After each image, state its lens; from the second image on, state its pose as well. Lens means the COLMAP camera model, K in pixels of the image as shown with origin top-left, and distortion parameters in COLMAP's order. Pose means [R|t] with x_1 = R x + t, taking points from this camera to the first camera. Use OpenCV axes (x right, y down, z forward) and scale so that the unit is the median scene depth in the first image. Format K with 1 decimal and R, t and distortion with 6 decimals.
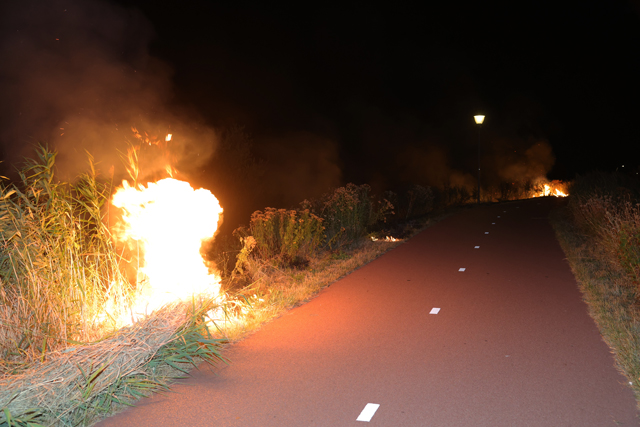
lens RADIAL K [[548.1, 0, 320.0], [0, 548.1, 213.5], [0, 0, 1]] dist [-0.001002, -0.006000]
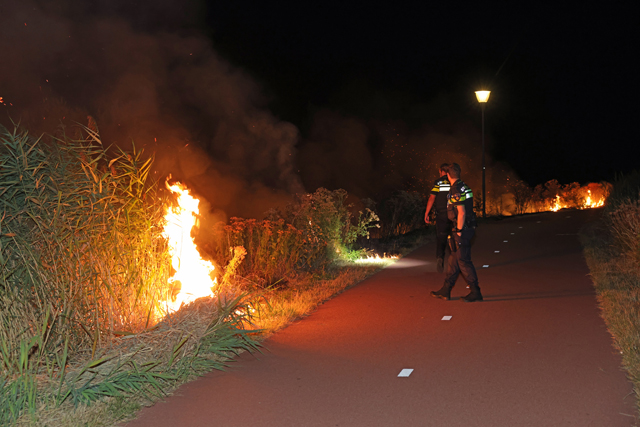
lens RADIAL K [[932.9, 0, 320.0], [0, 932.9, 213.5], [0, 0, 1]] dist [0.029831, -0.069570]
pose [[0.993904, -0.010565, 0.109739, -0.126030], [0.014086, 0.999409, -0.031355, 0.029459], [-0.109343, 0.032710, 0.993466, -0.404480]]
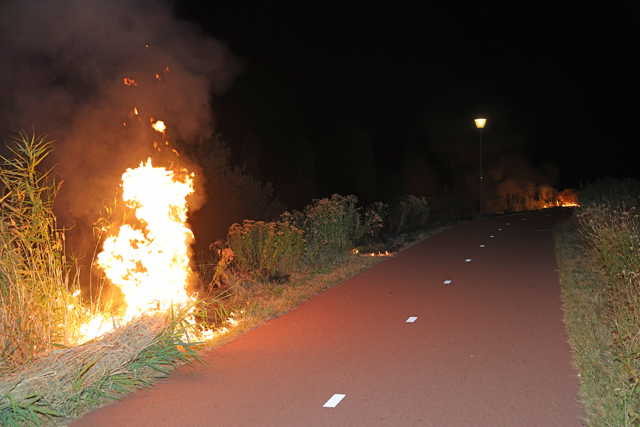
lens RADIAL K [[632.1, 0, 320.0], [0, 632.1, 213.5], [0, 0, 1]] dist [-0.000912, 0.000011]
pose [[0.999832, -0.009367, 0.015773, 0.016762], [0.009778, 0.999610, -0.026140, 0.007952], [-0.015522, 0.026290, 0.999534, -0.109246]]
